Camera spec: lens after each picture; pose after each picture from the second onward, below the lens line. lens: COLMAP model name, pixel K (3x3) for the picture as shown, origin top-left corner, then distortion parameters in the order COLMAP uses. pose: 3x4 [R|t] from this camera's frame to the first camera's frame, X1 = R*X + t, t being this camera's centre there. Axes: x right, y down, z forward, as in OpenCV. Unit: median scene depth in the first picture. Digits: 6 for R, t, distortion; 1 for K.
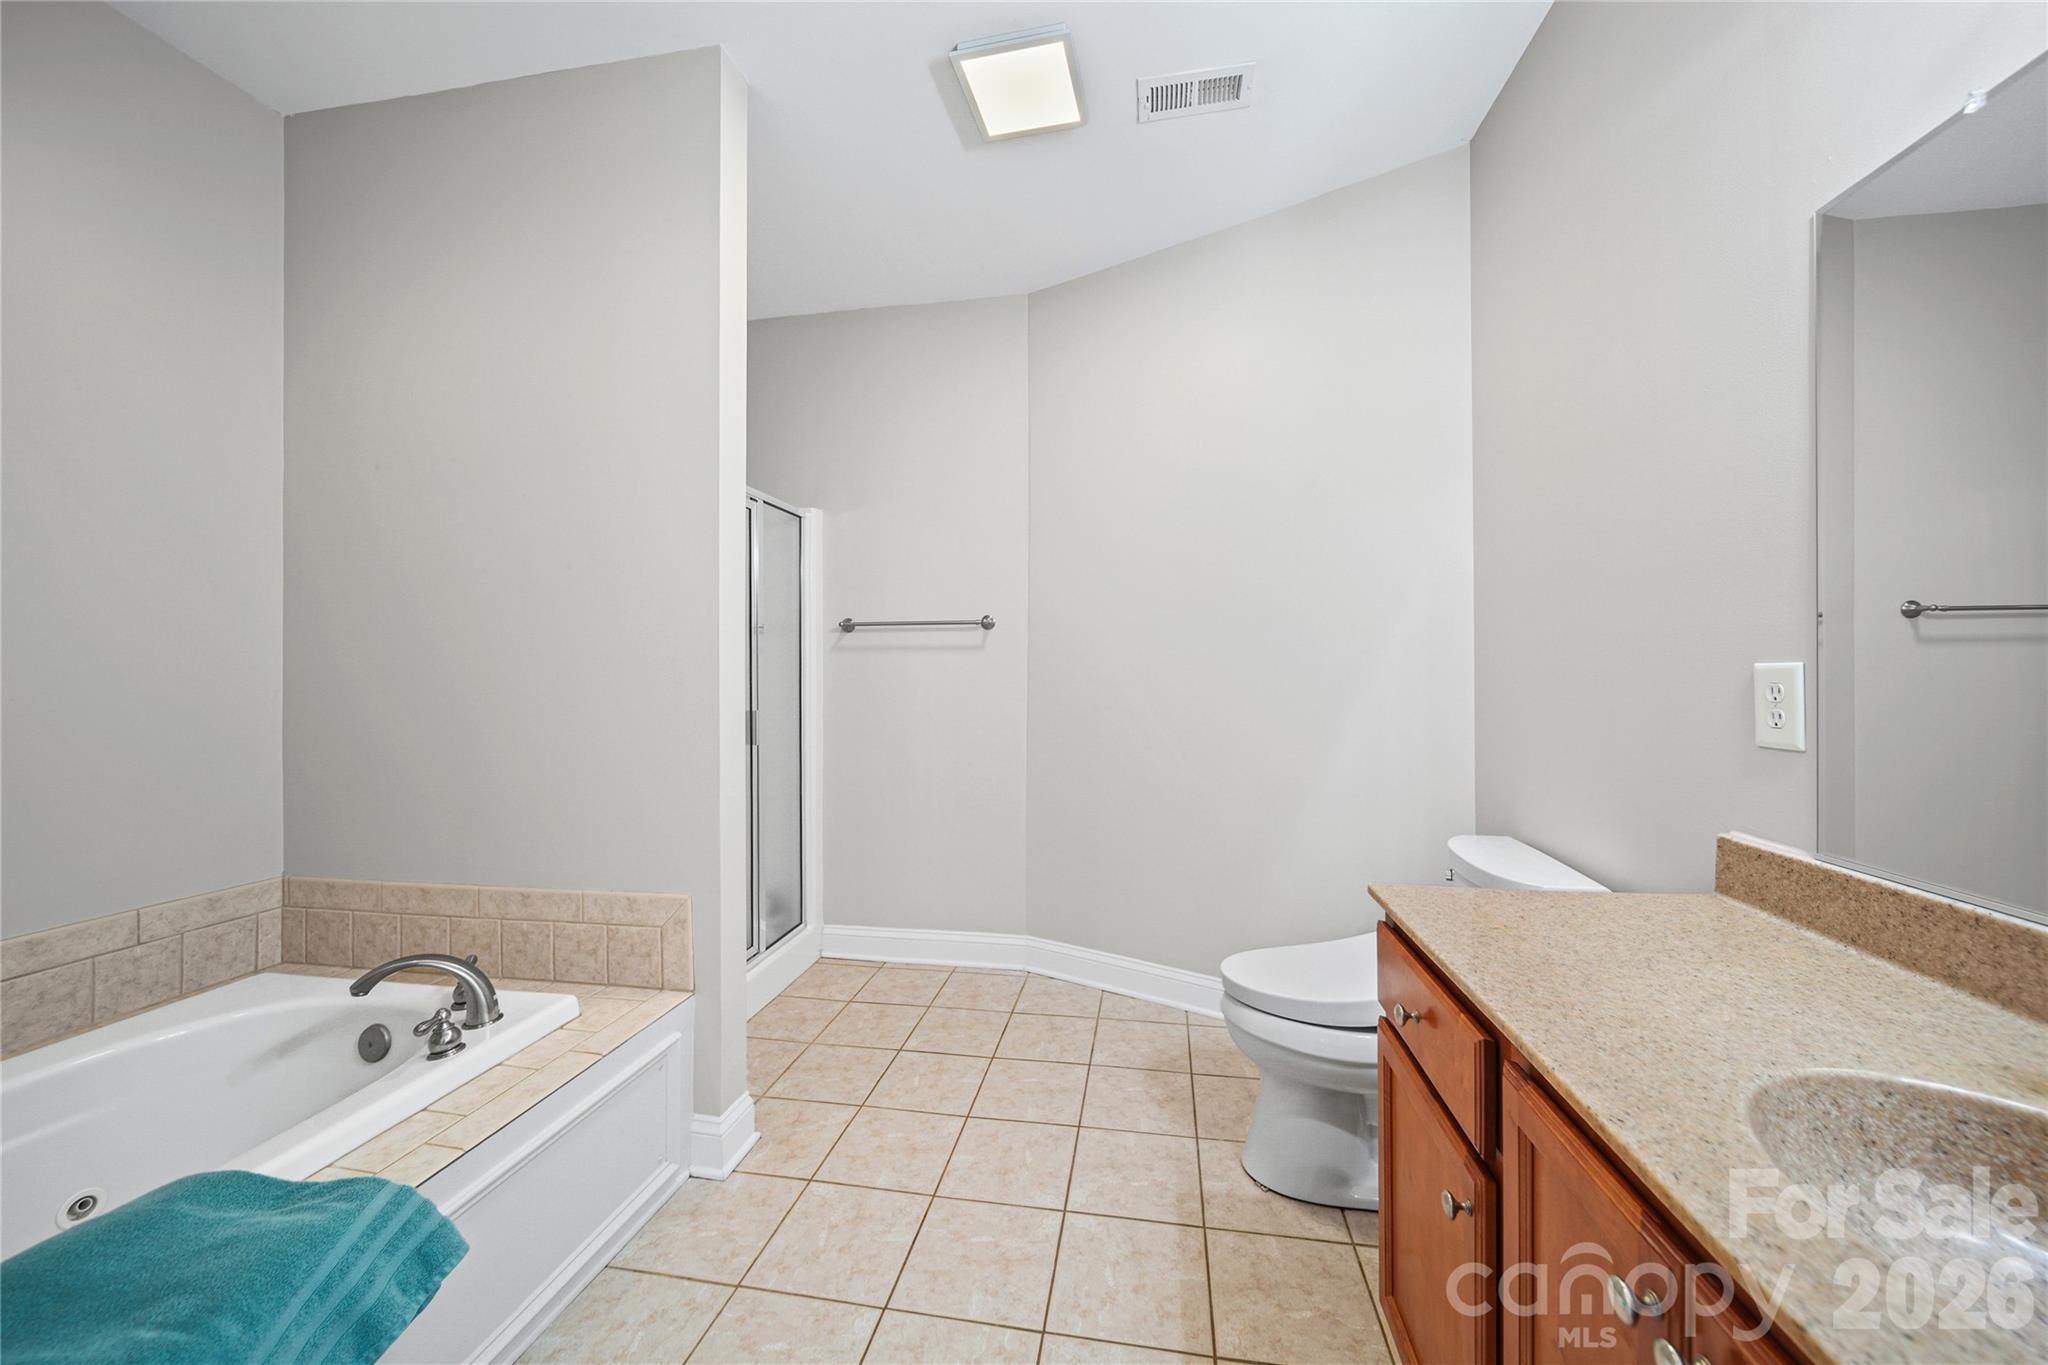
lens RADIAL K [[730.7, 0, 1023.9], [0, 730.7, 670.4], [0, 0, 1]] dist [0.000846, -0.001381]
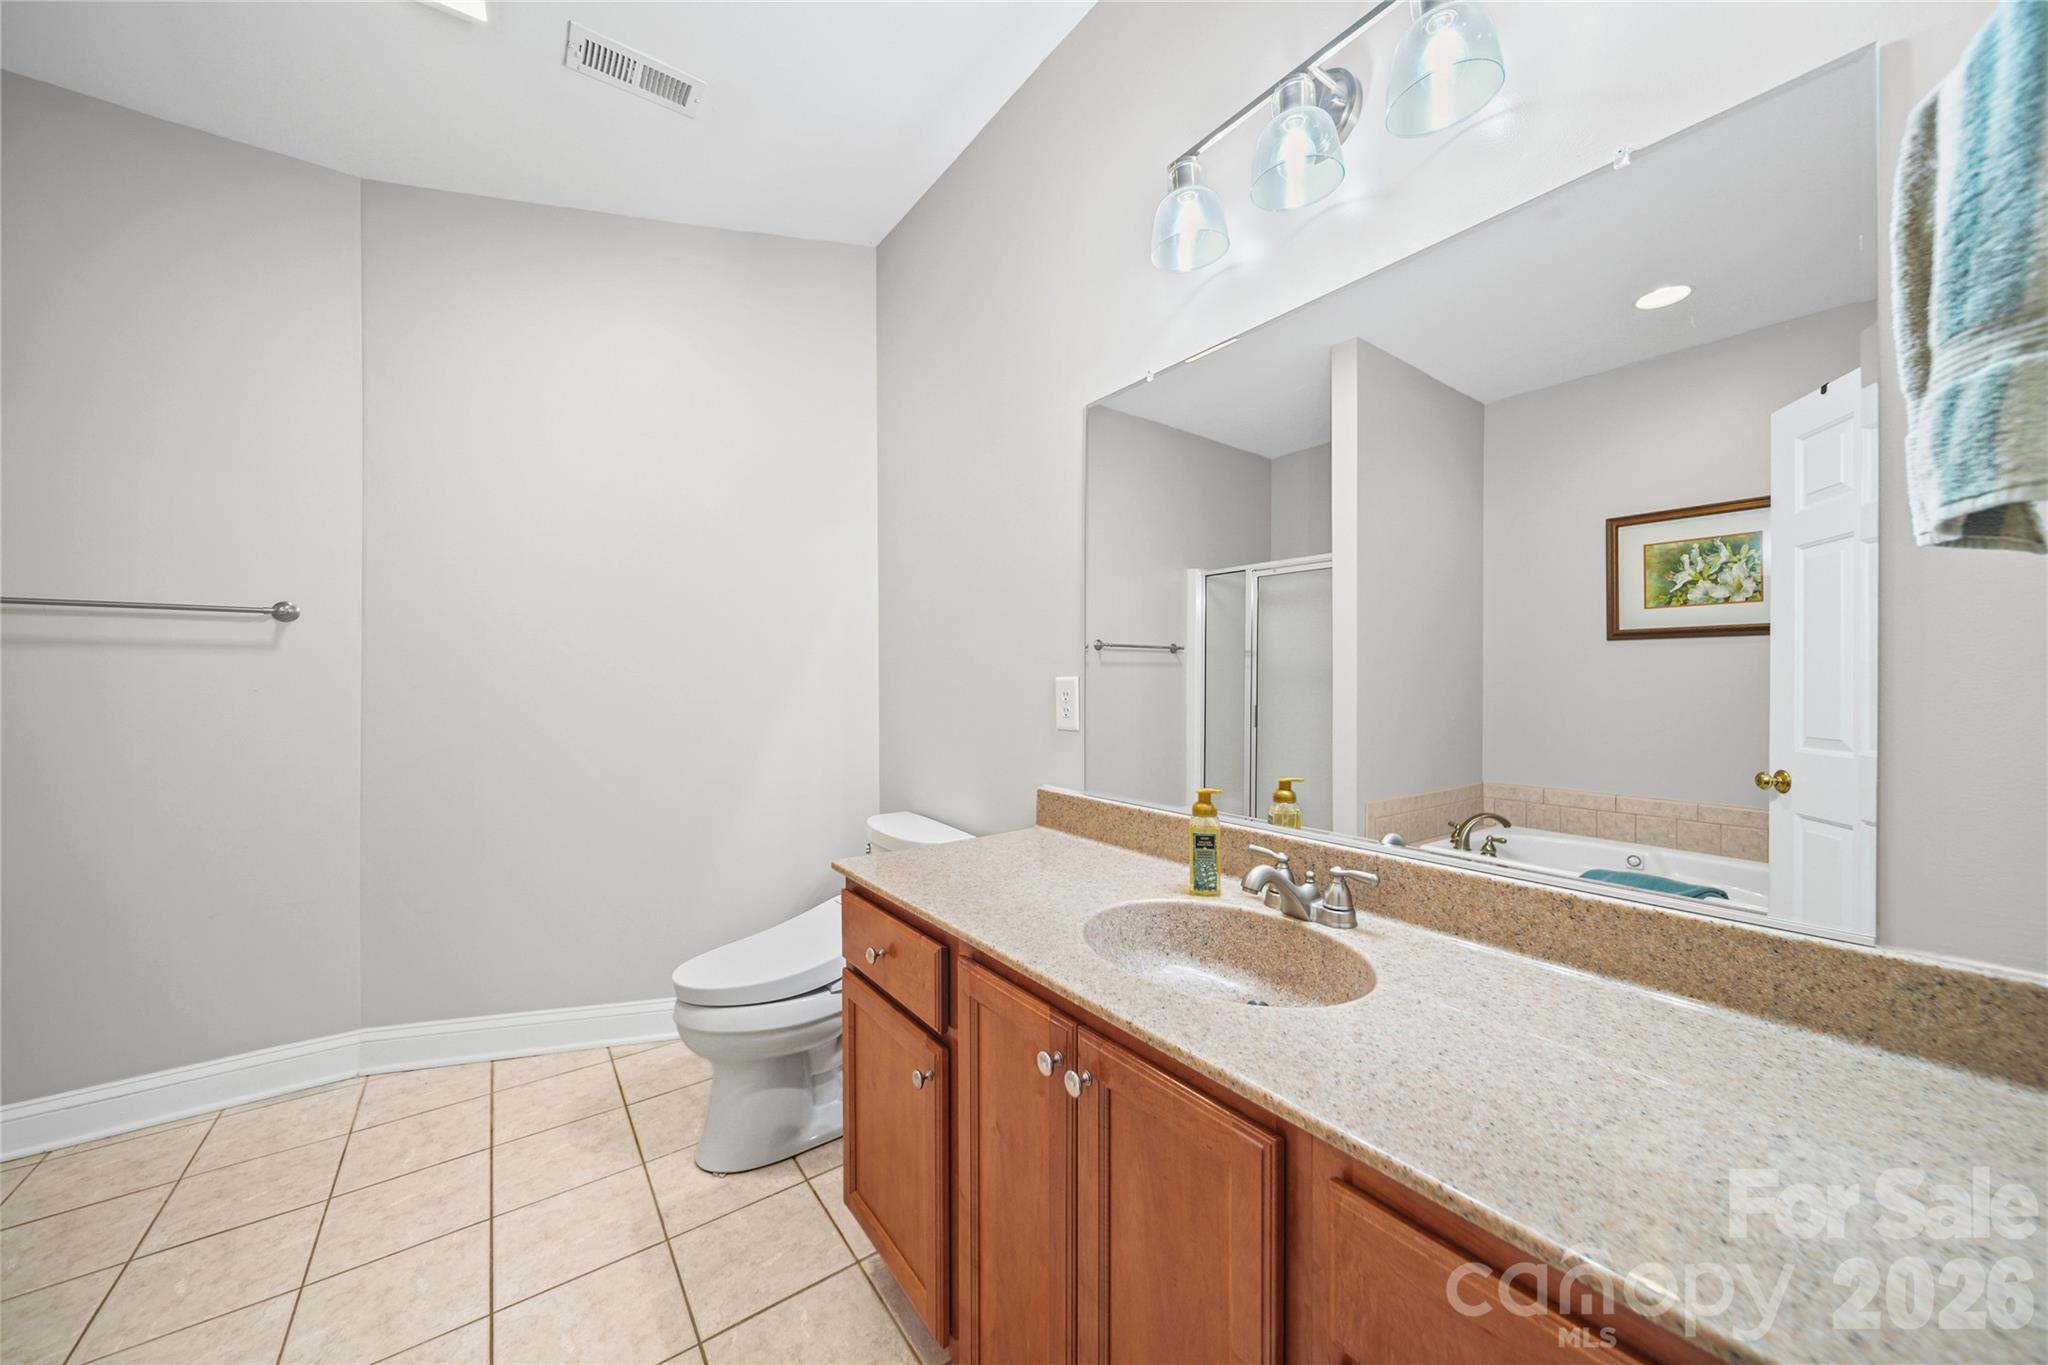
lens RADIAL K [[730.7, 0, 1020.0], [0, 730.7, 686.4], [0, 0, 1]] dist [0.000846, -0.001381]
pose [[0.692405, -0.000280, 0.721509, -0.175789], [-0.003889, 0.999984, 0.004121, 0.004005], [-0.721498, -0.005659, 0.692393, -0.038785]]
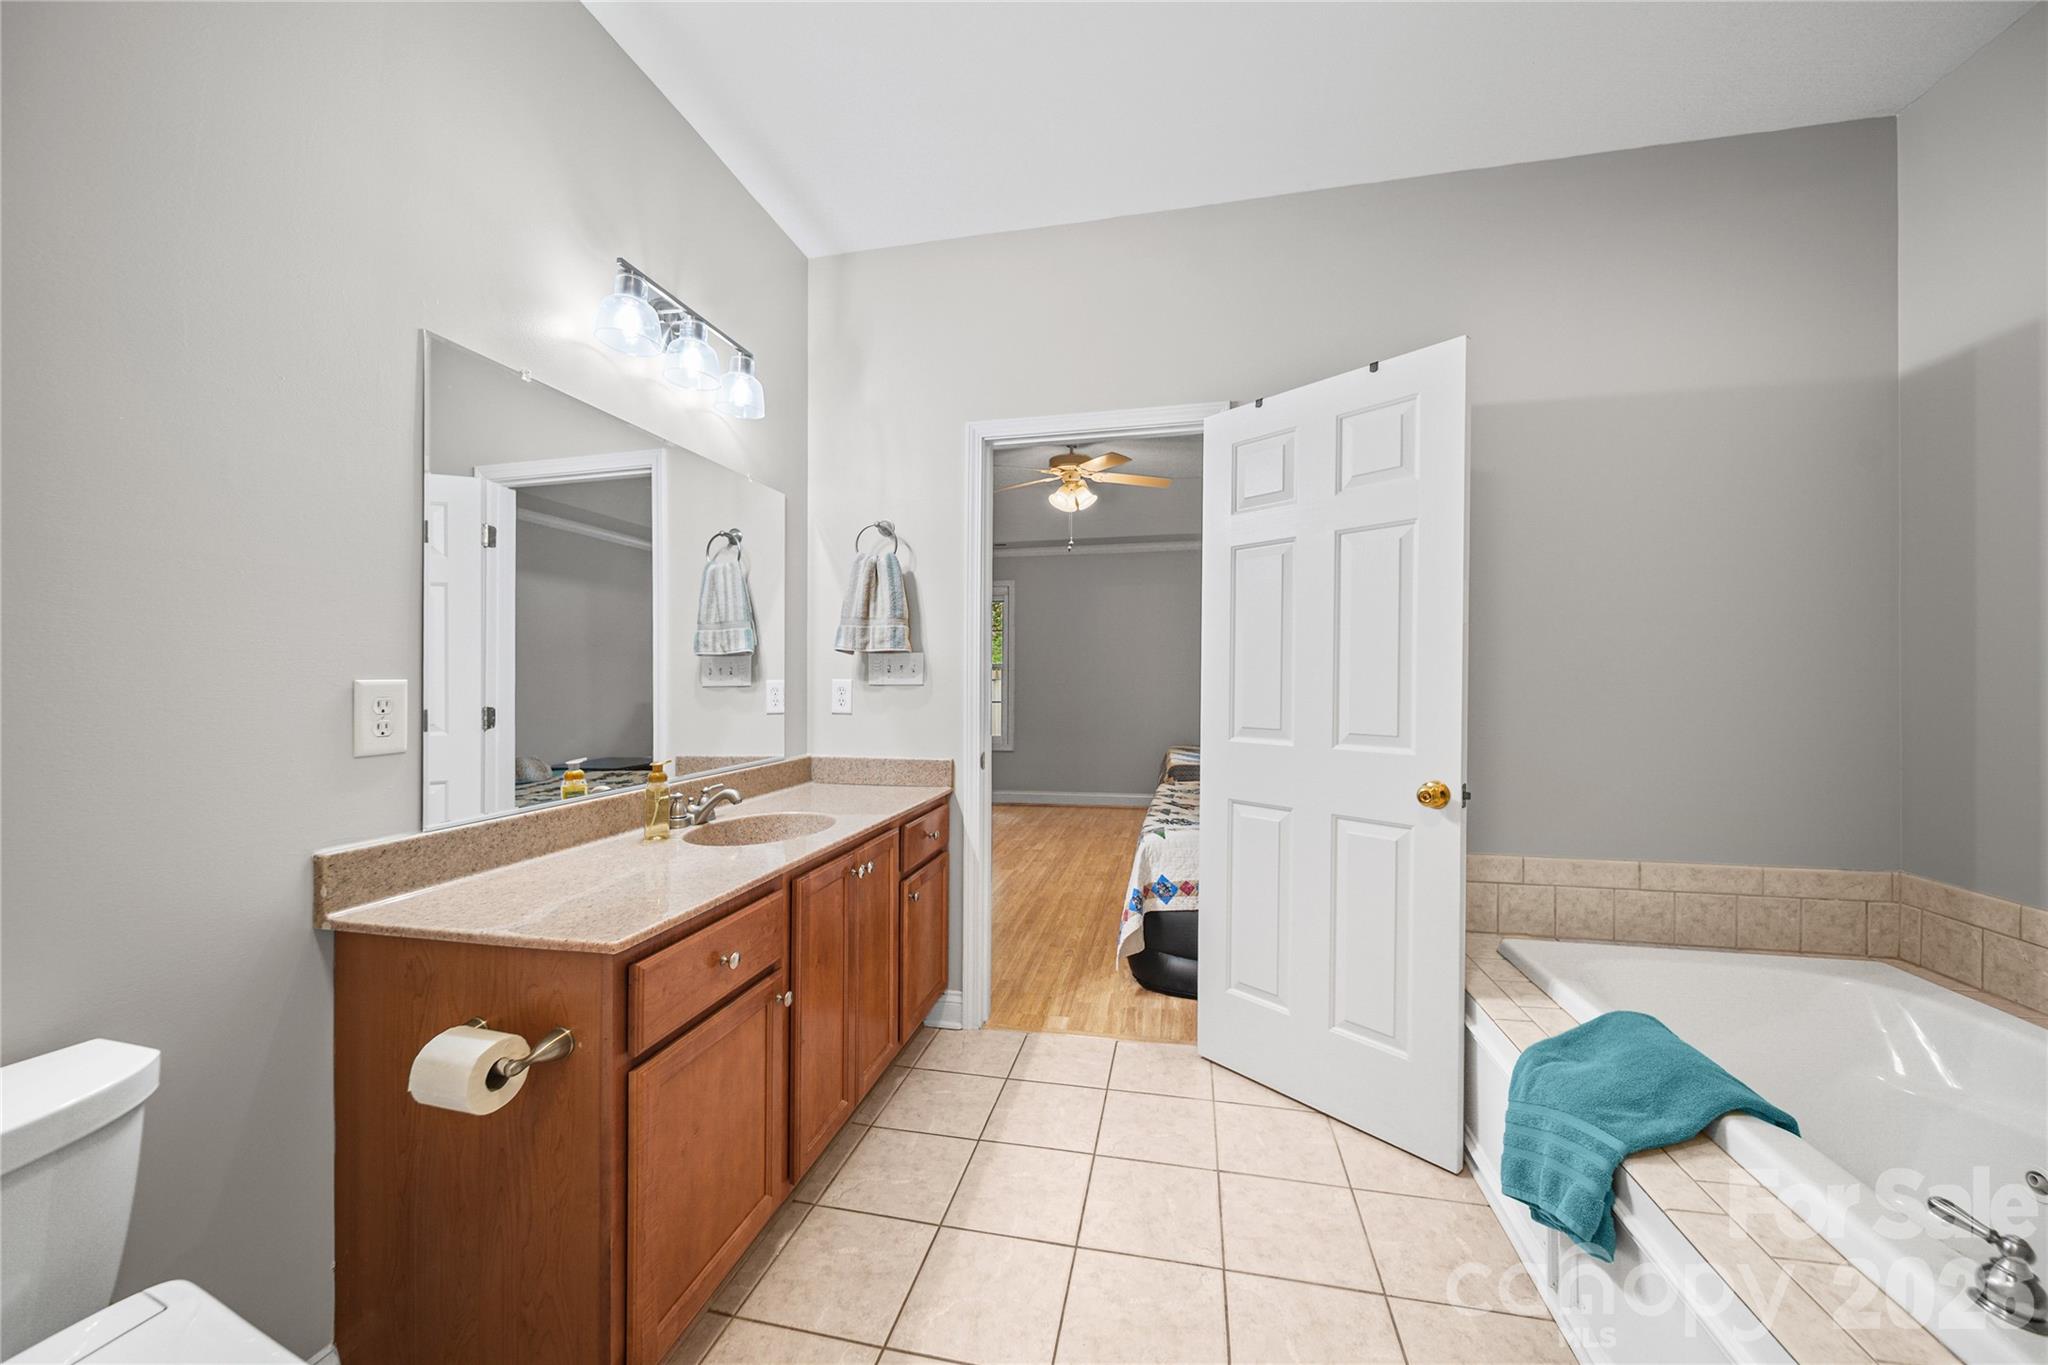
lens RADIAL K [[730.7, 0, 1026.5], [0, 730.7, 680.9], [0, 0, 1]] dist [0.000846, -0.001381]
pose [[-0.999084, 0.003458, 0.042645, -0.024440], [0.003627, 0.999986, 0.003877, -0.007405], [-0.042631, 0.004028, -0.999083, 1.788664]]
